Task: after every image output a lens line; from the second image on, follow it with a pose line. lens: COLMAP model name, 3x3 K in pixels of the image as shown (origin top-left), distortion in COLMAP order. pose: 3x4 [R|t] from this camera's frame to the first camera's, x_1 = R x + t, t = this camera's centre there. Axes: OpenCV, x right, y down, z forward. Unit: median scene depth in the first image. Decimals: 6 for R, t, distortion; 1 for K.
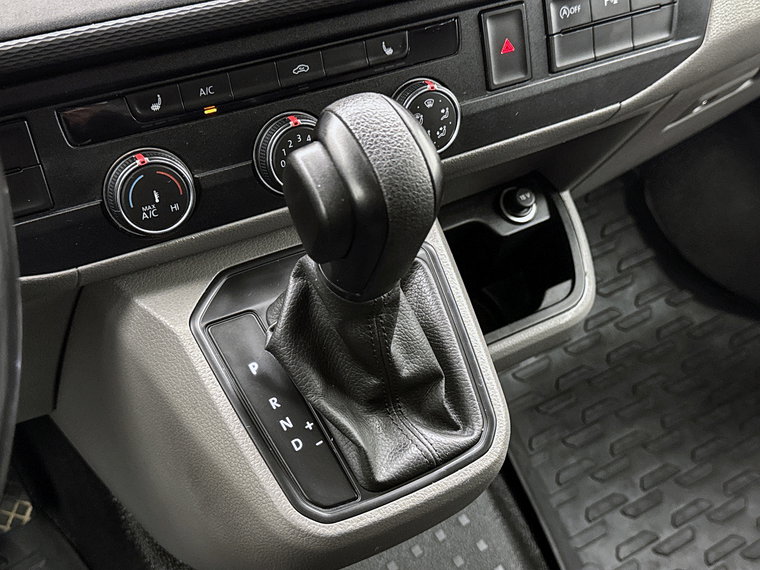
lens RADIAL K [[943.9, 0, 383.6], [0, 943.9, 287.8], [0, 0, 1]] dist [0.097056, 0.000000]
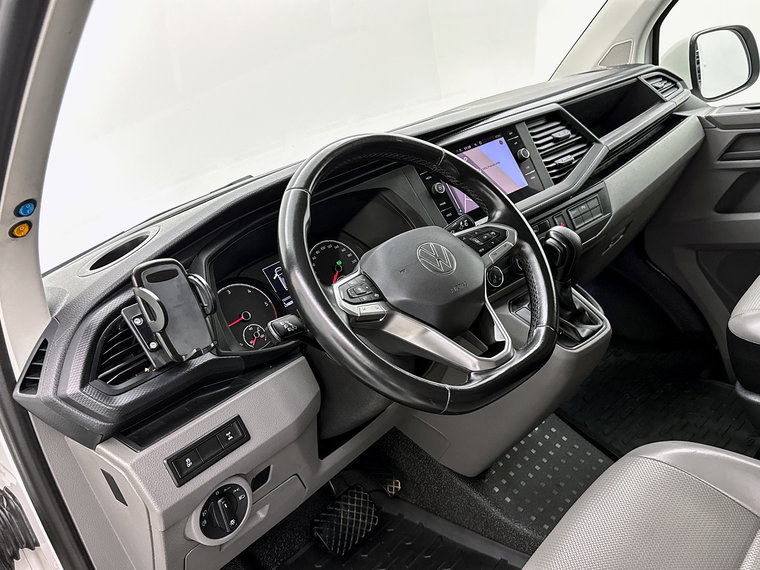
lens RADIAL K [[642.4, 0, 379.1], [0, 642.4, 287.9], [0, 0, 1]] dist [0.005743, -0.051002]
pose [[0.963261, -0.255622, 0.082369, -0.807662], [0.268397, 0.905407, -0.328940, 0.573209], [0.009507, 0.338963, 0.940752, -1.172729]]
